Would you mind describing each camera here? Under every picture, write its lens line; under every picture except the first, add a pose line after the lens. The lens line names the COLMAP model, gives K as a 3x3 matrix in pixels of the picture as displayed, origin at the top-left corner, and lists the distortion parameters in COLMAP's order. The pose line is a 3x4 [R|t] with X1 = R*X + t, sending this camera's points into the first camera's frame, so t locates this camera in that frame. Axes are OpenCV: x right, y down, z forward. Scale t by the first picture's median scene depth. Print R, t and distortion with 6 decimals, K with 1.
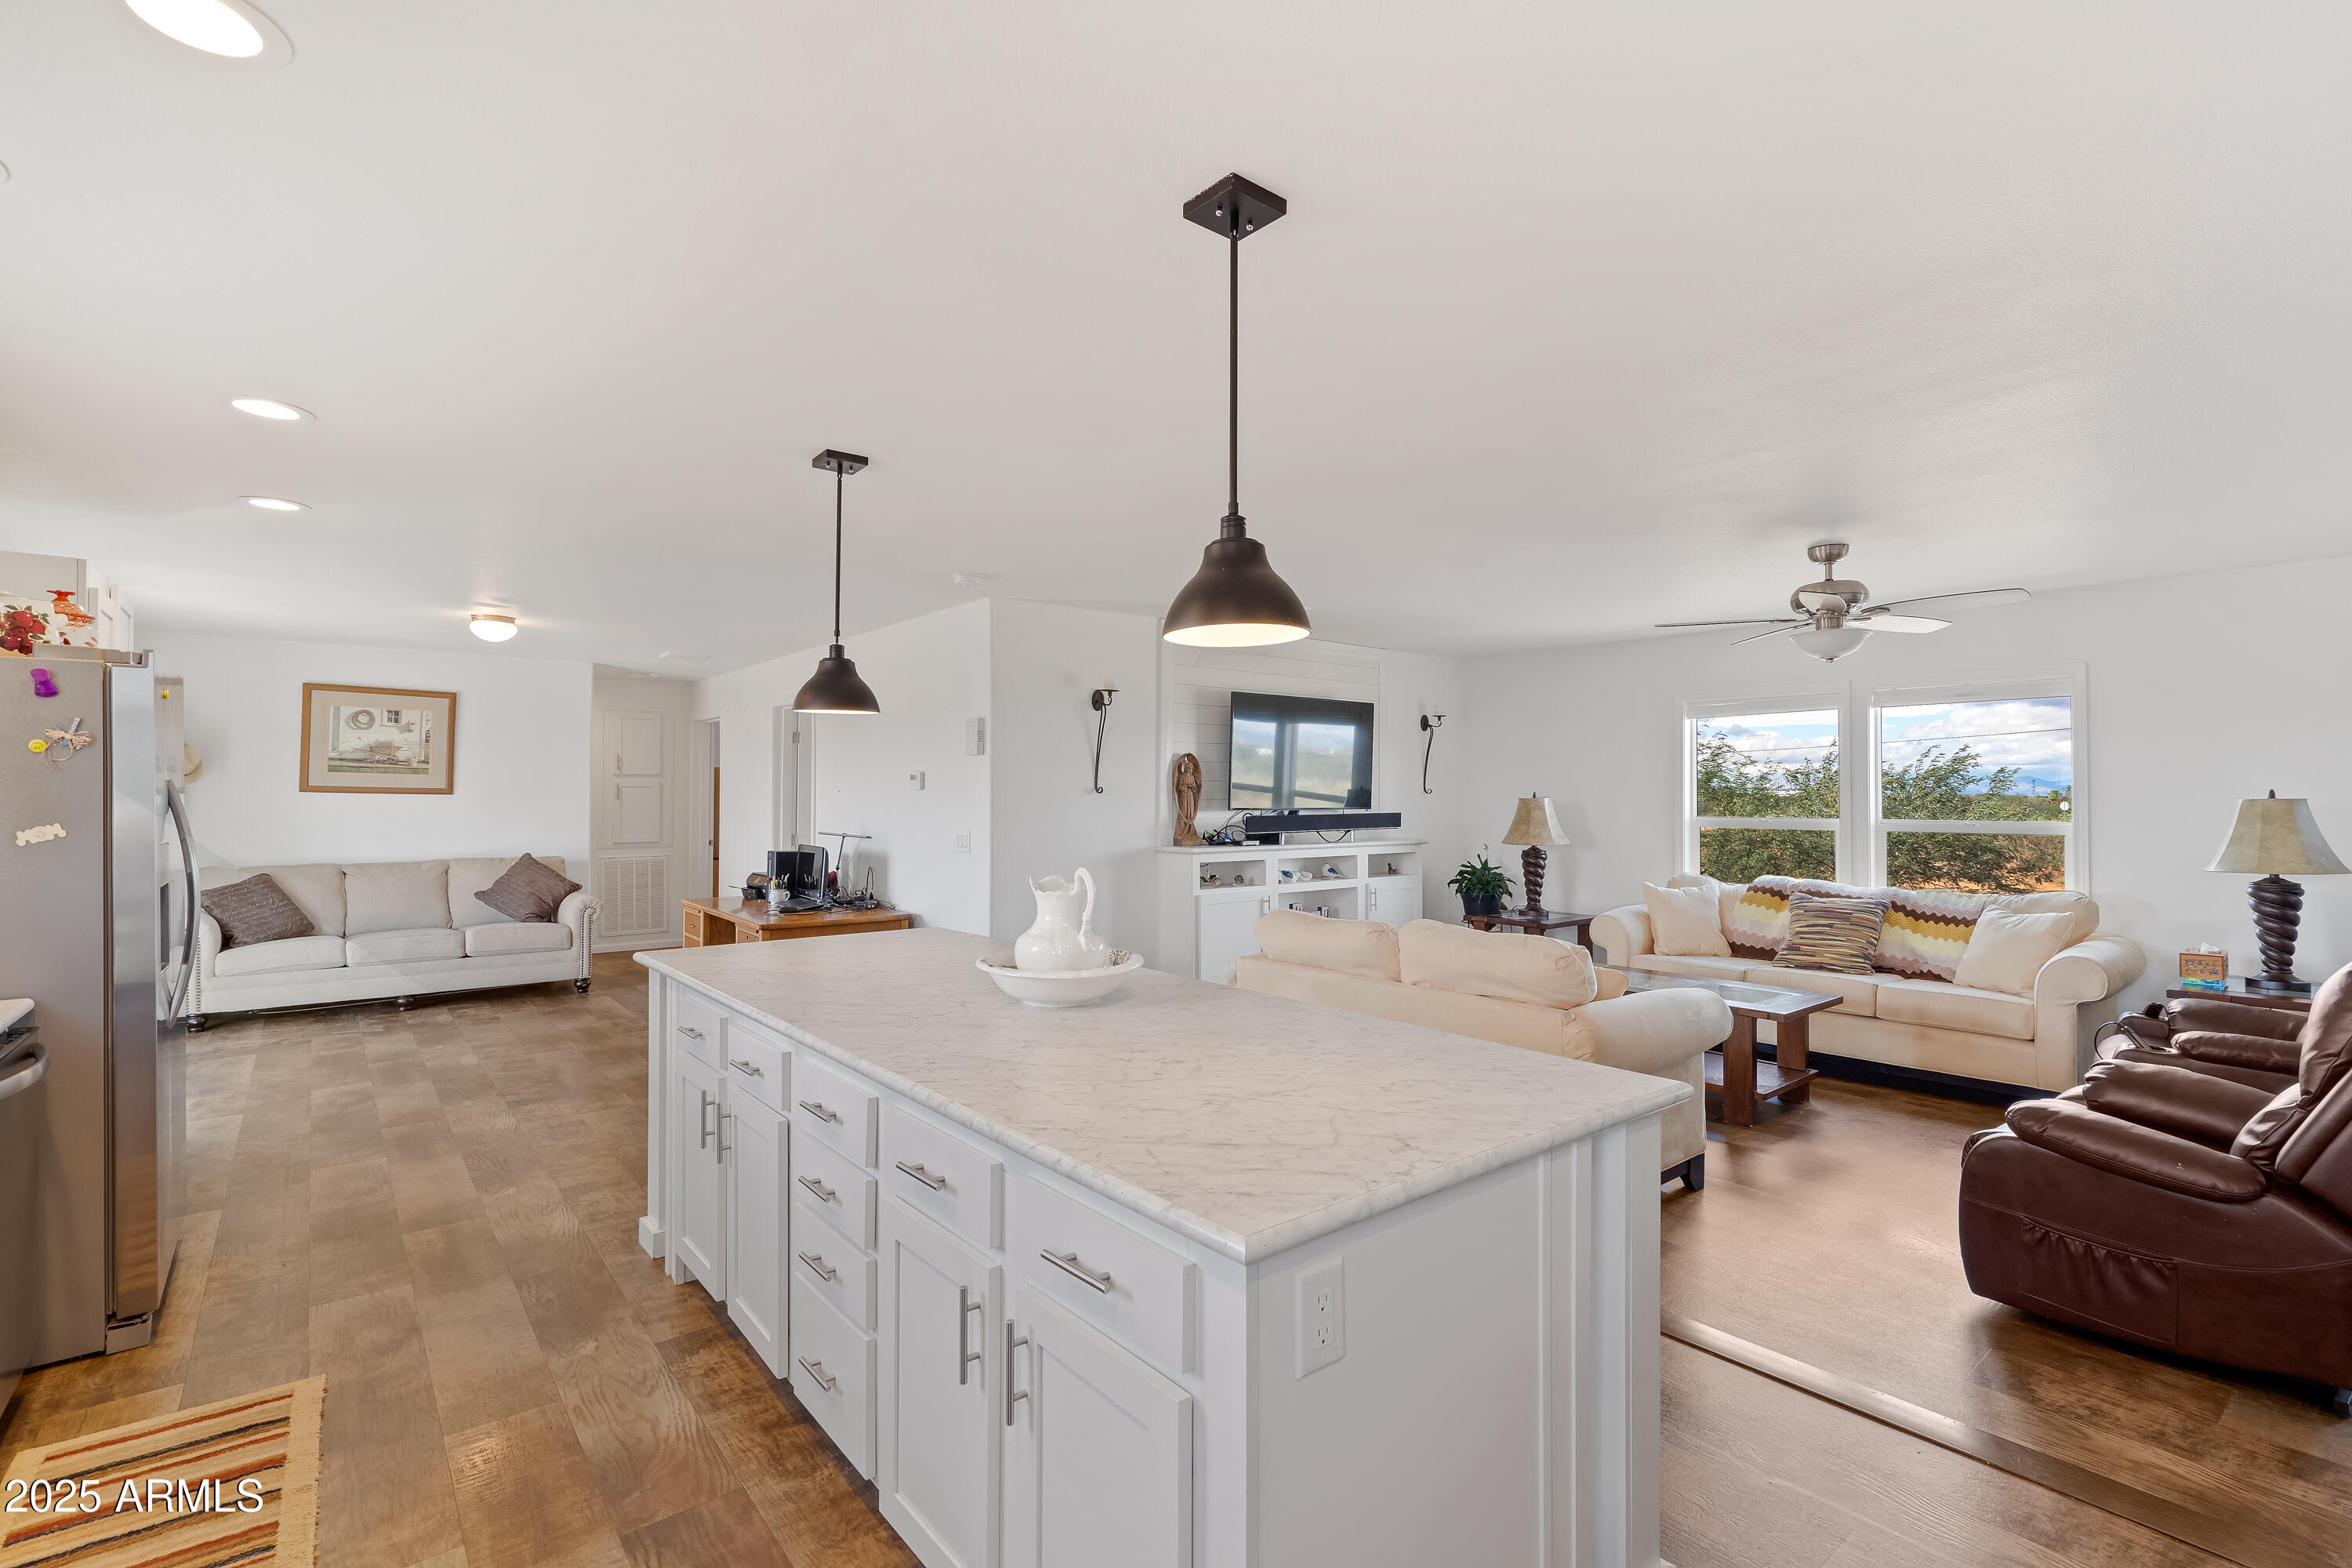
lens RADIAL K [[1075.2, 0, 1164.4], [0, 1075.2, 787.9], [0, 0, 1]] dist [-0.006501, 0.003788]
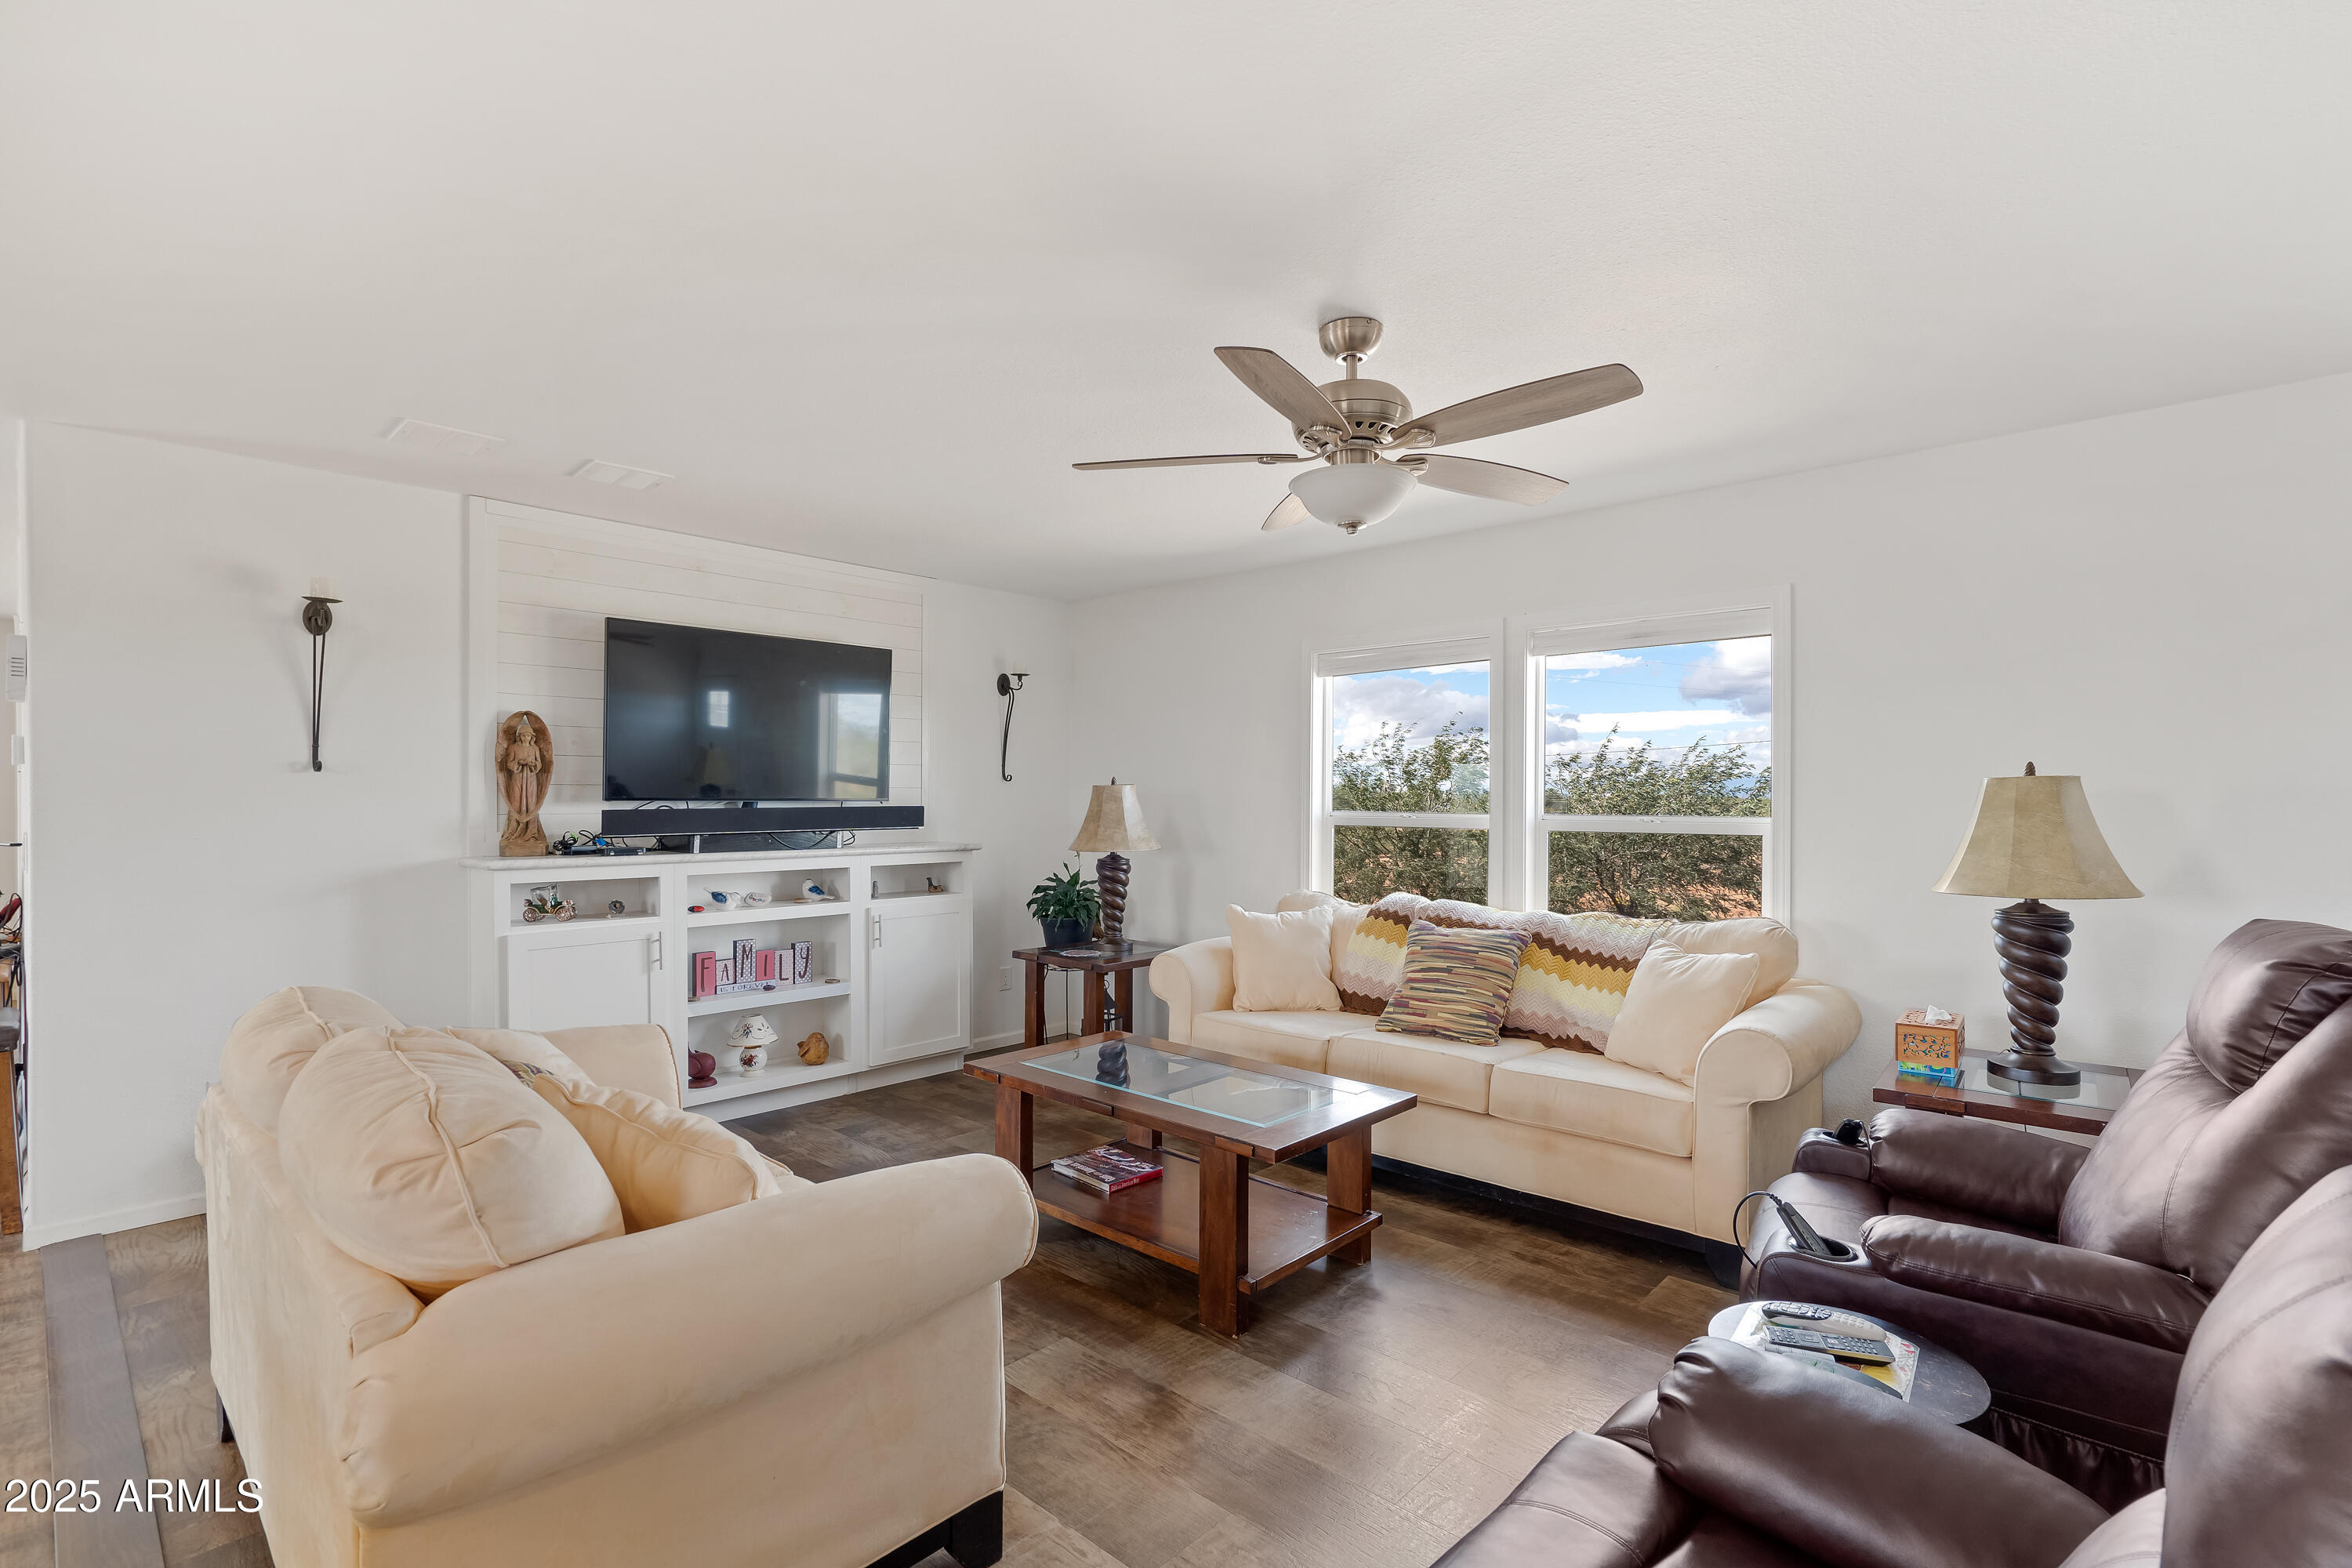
lens RADIAL K [[1075.2, 0, 1183.2], [0, 1075.2, 813.3], [0, 0, 1]] dist [-0.006501, 0.003788]
pose [[0.989585, 0.000149, 0.143950, 0.326227], [-0.003170, 0.999780, 0.020757, 0.014508], [-0.143916, -0.020997, 0.989367, 0.324622]]
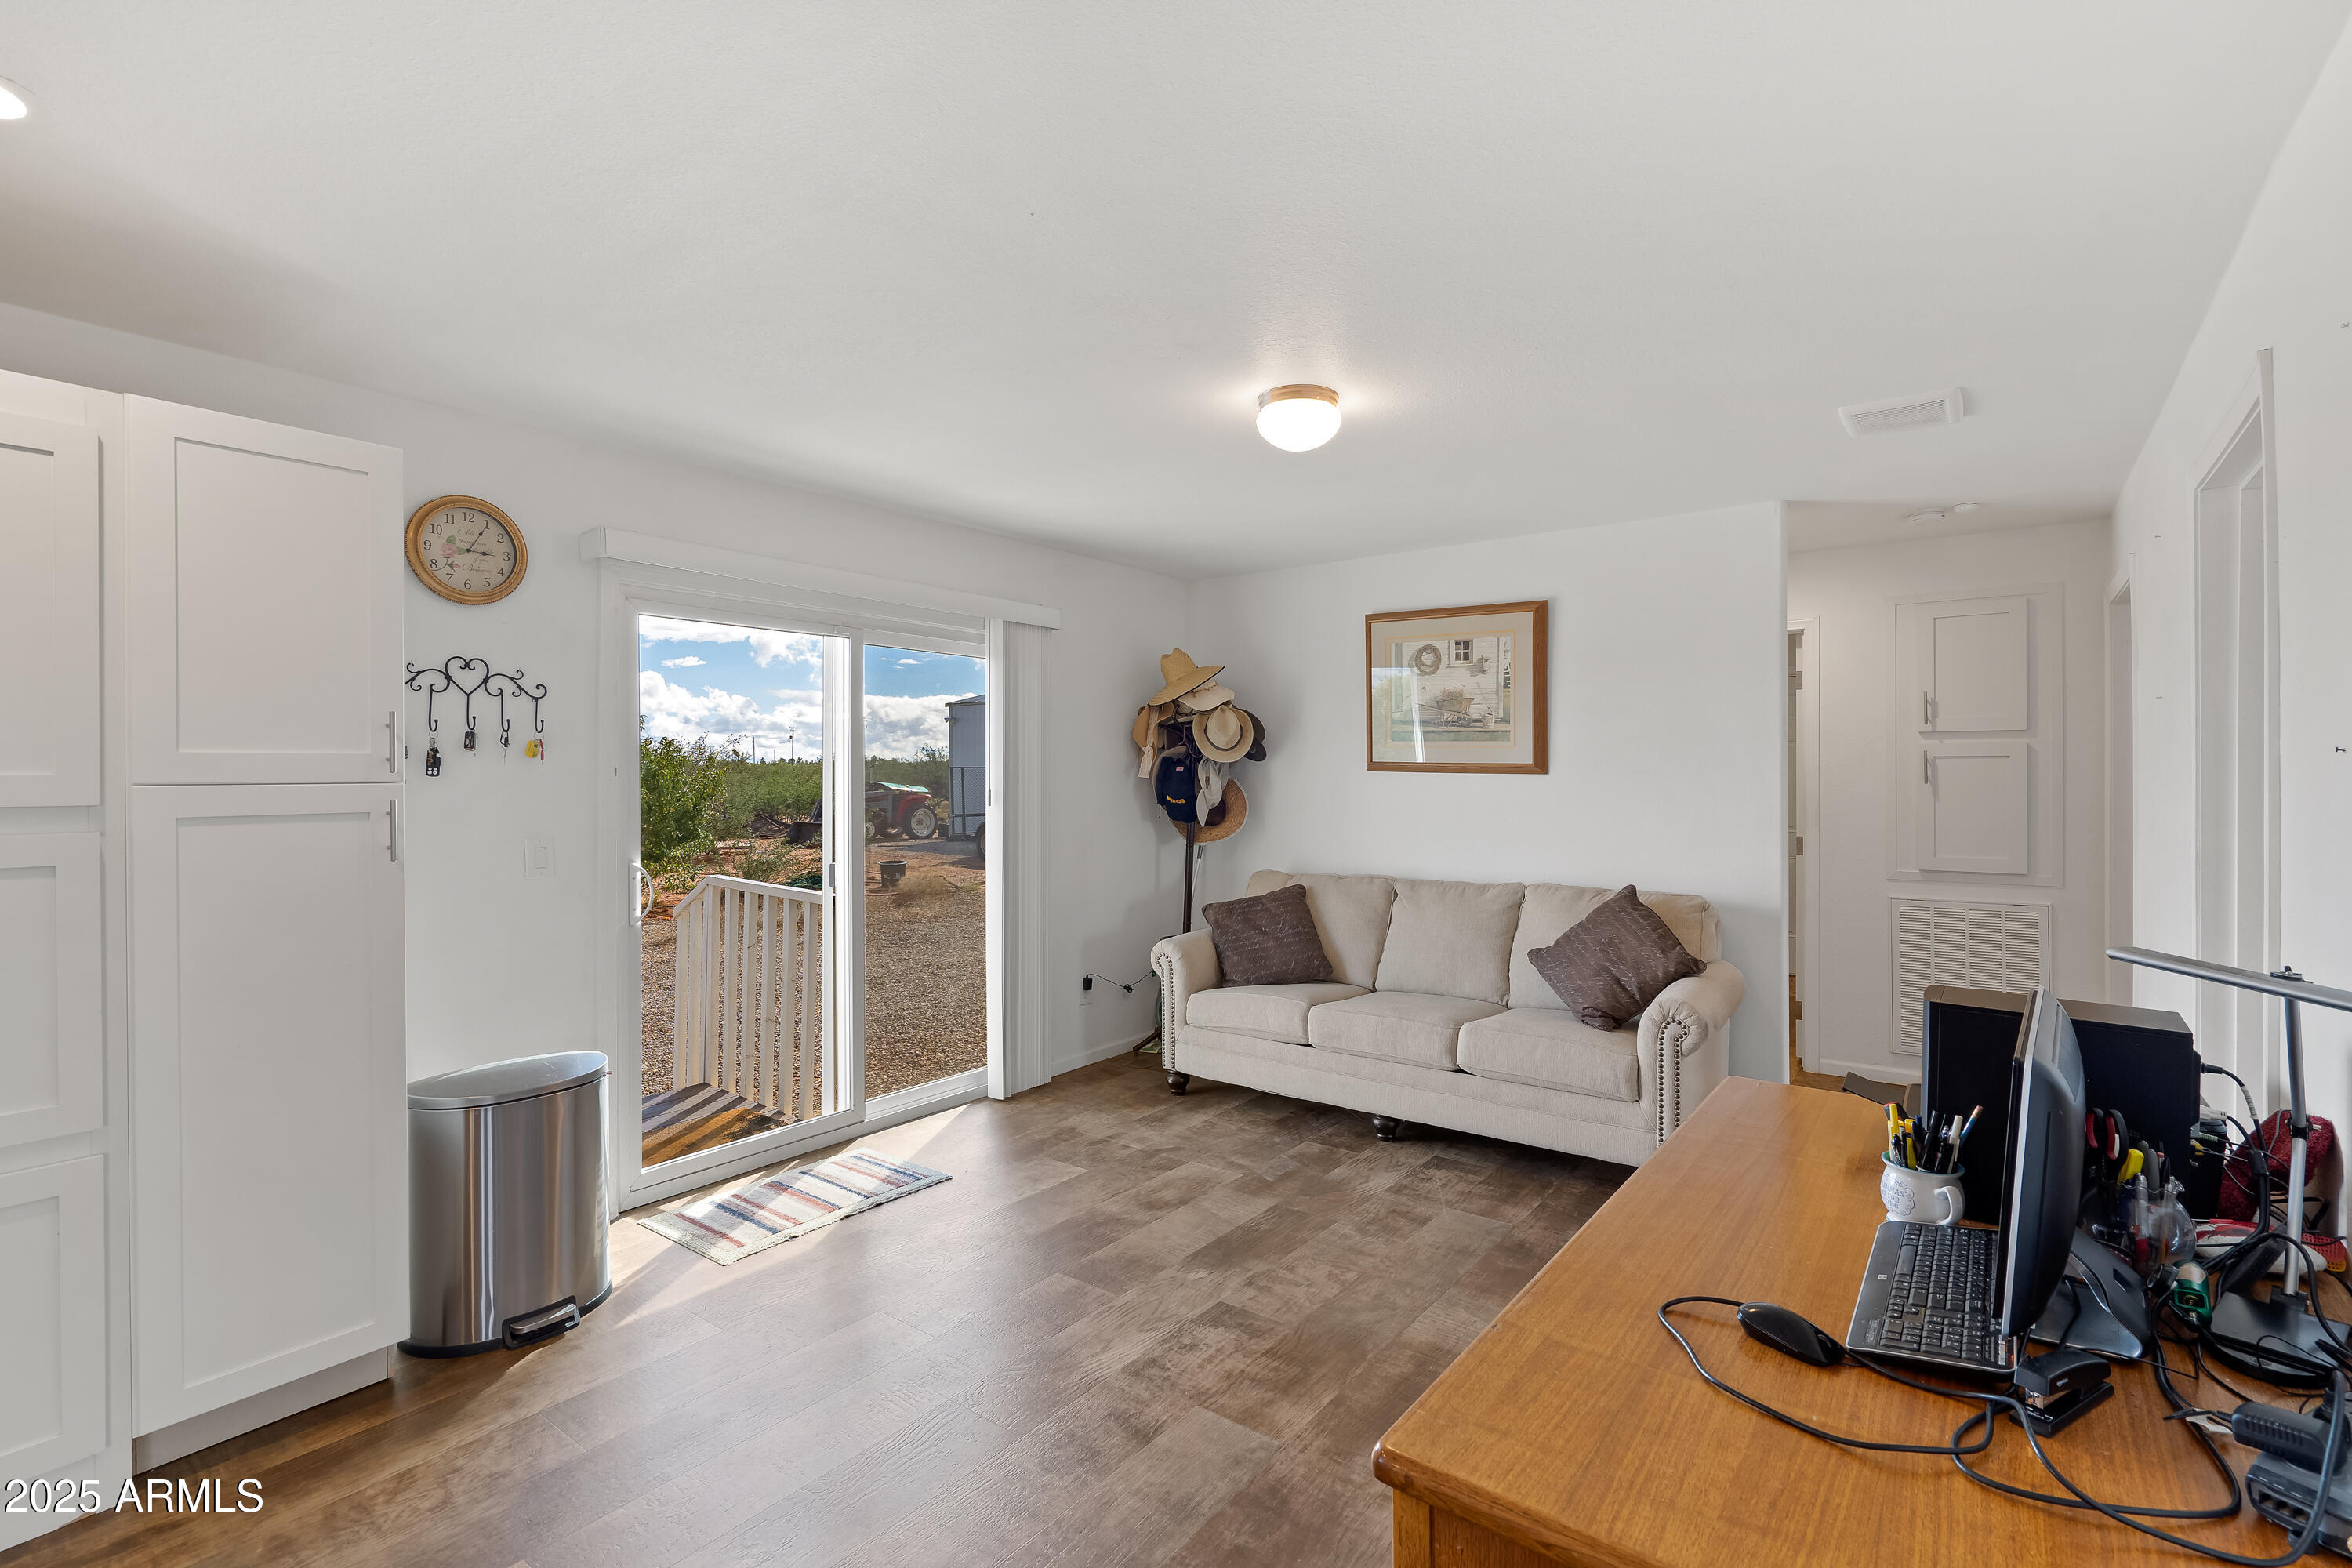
lens RADIAL K [[1075.2, 0, 1214.3], [0, 1075.2, 782.7], [0, 0, 1]] dist [-0.006501, 0.003788]
pose [[0.261822, 0.003238, -0.965111, -0.181034], [0.009811, 0.999934, 0.006016, 0.007229], [0.965066, -0.011044, 0.261773, 0.847872]]
